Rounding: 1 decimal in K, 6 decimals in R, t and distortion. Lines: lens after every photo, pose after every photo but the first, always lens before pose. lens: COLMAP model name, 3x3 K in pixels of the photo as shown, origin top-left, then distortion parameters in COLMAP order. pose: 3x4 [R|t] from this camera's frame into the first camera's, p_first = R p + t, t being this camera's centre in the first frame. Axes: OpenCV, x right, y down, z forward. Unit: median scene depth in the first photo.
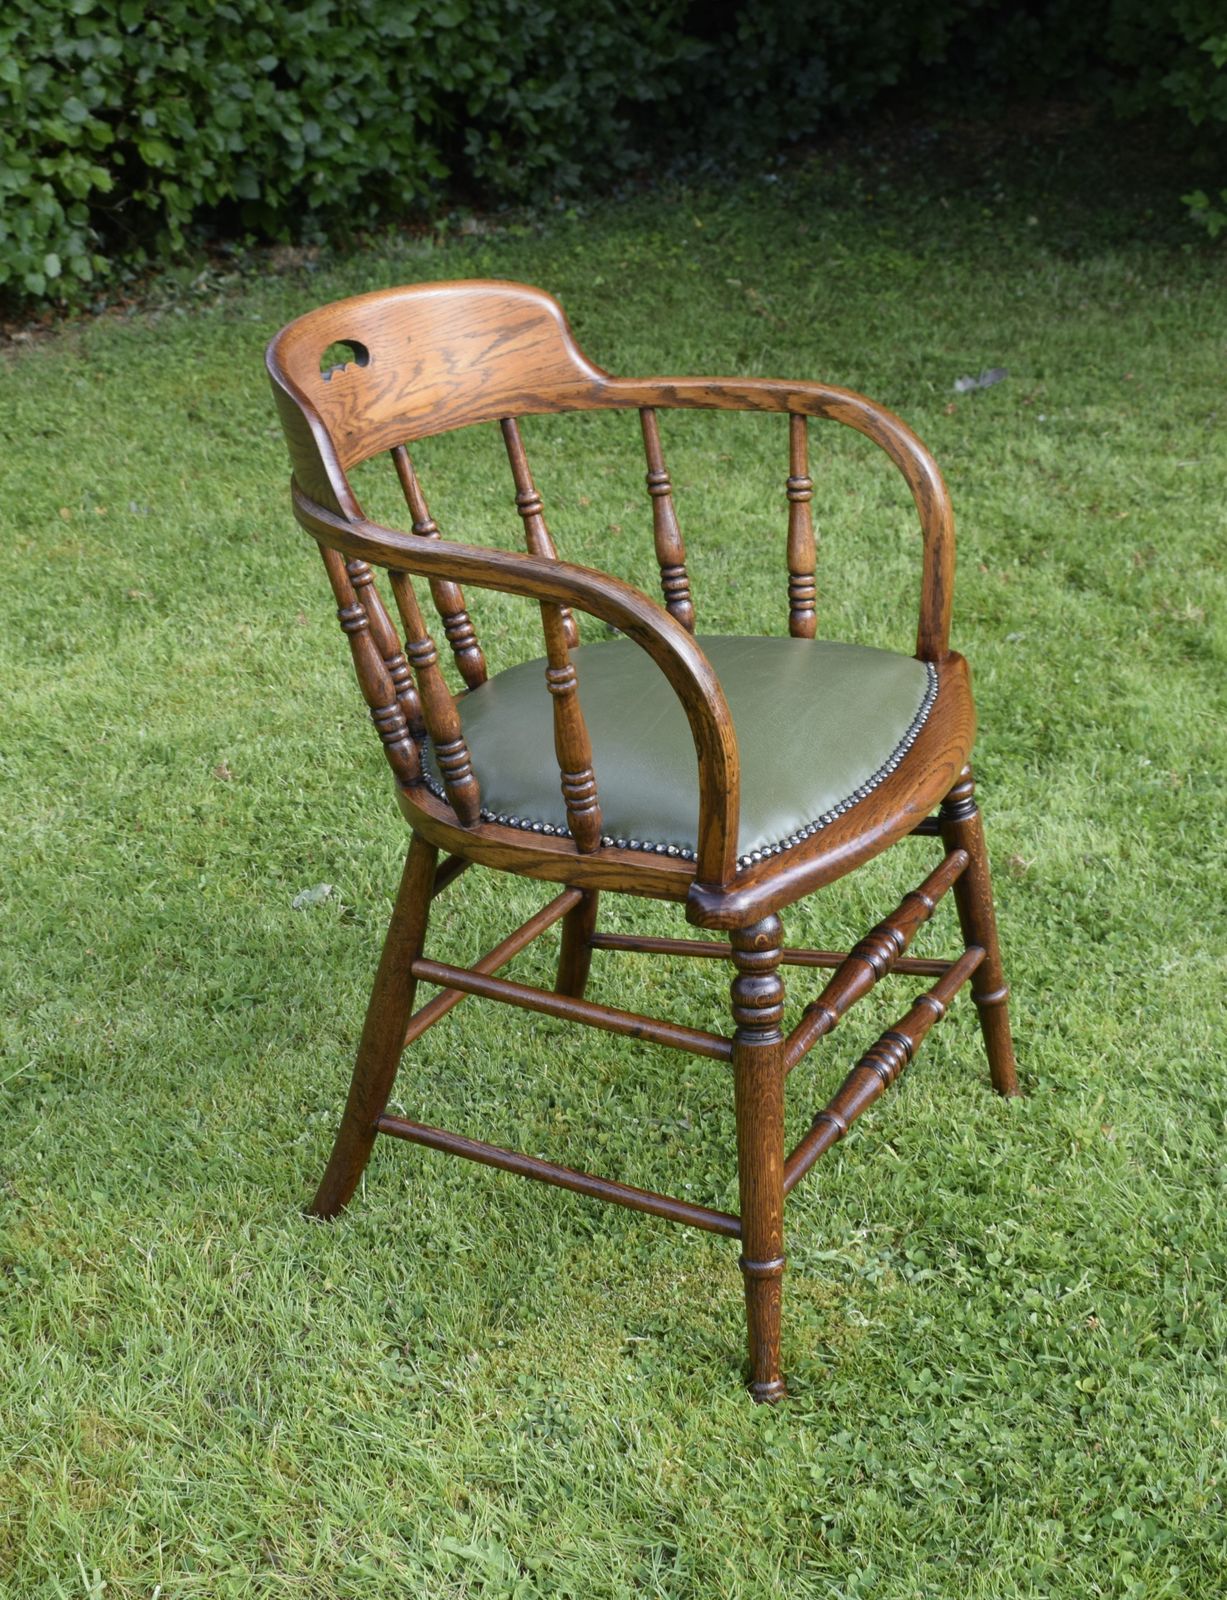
lens RADIAL K [[2793.3, 0, 521.4], [0, 2793.3, 832.5], [0, 0, 1]] dist [-0.020656, -0.063661]
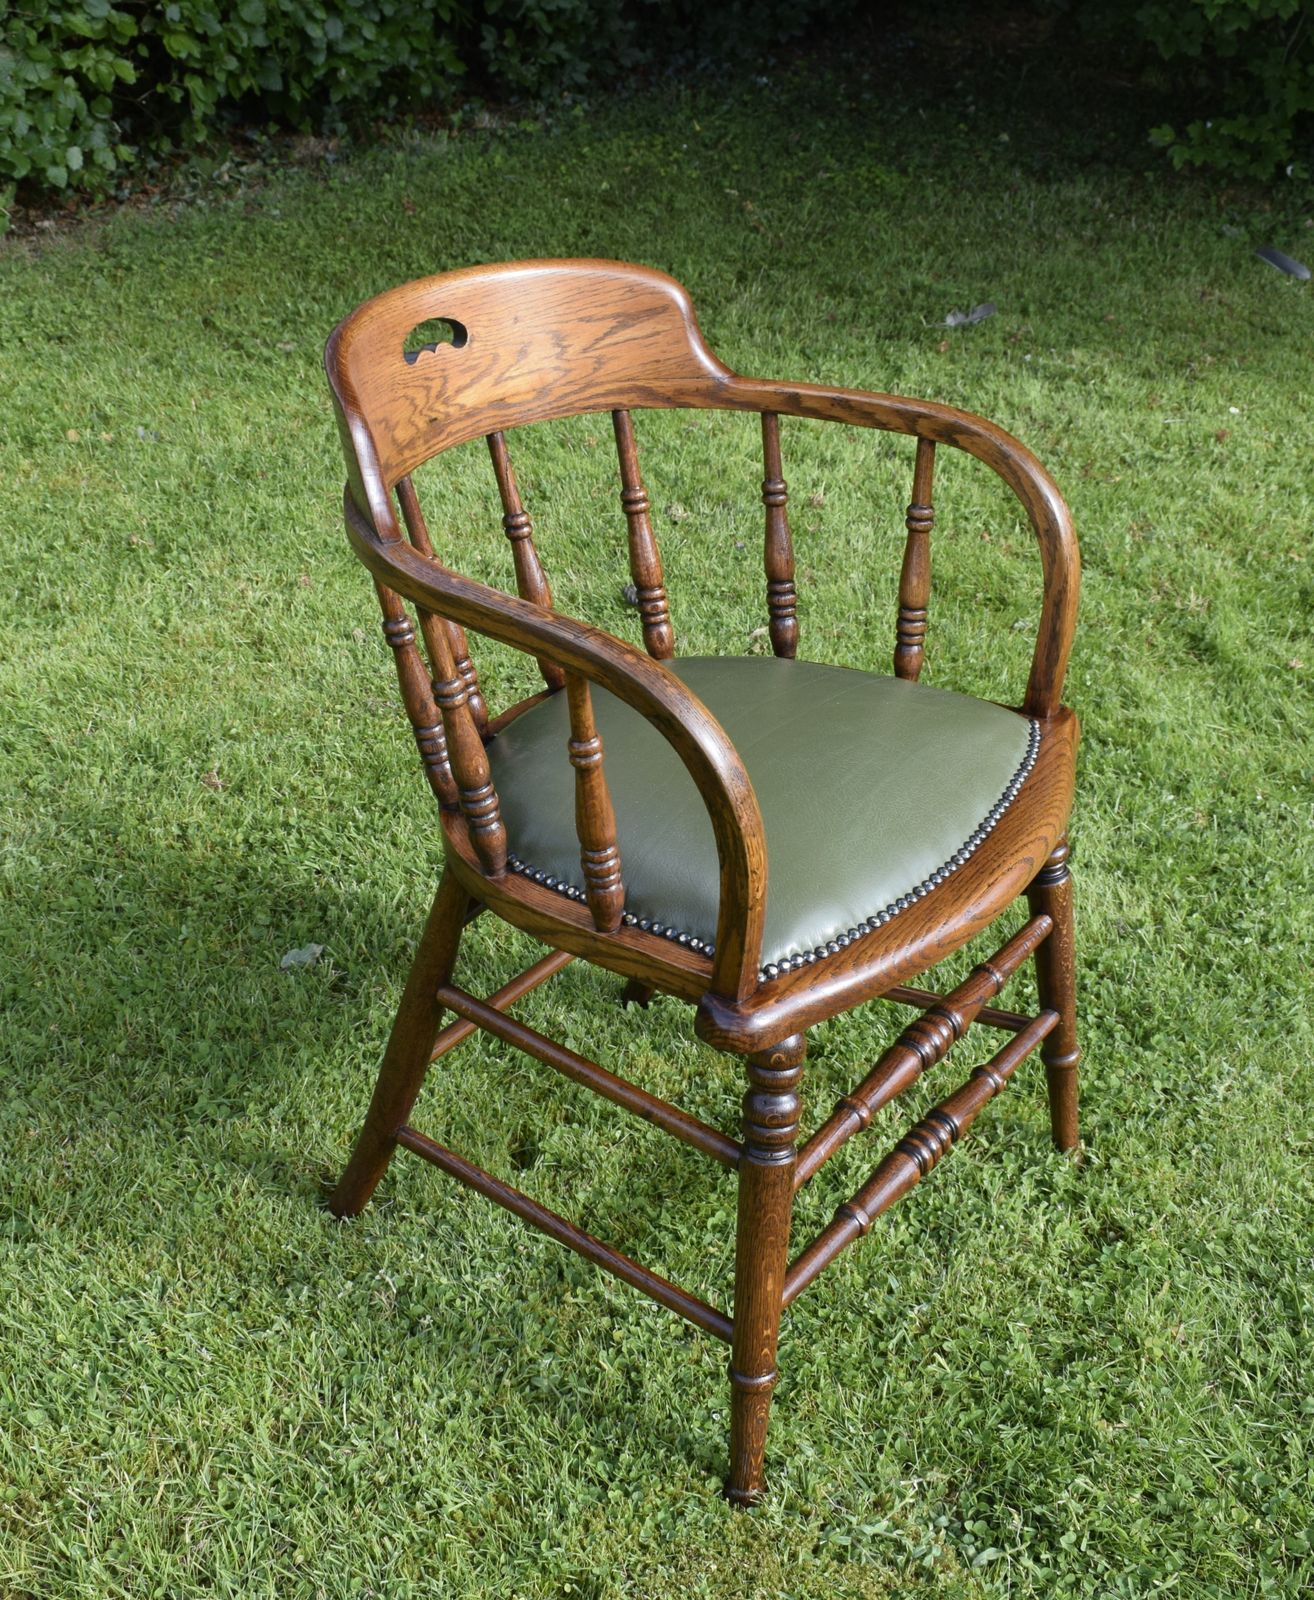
lens RADIAL K [[2182.2, 0, 605.3], [0, 2182.2, 802.7], [0, 0, 1]] dist [-0.030088, -0.018888]
pose [[0.997998, 0.033607, 0.053582, -0.014372], [-0.039874, 0.991908, 0.120532, -0.115408], [-0.049098, -0.122427, 0.991262, 0.275876]]
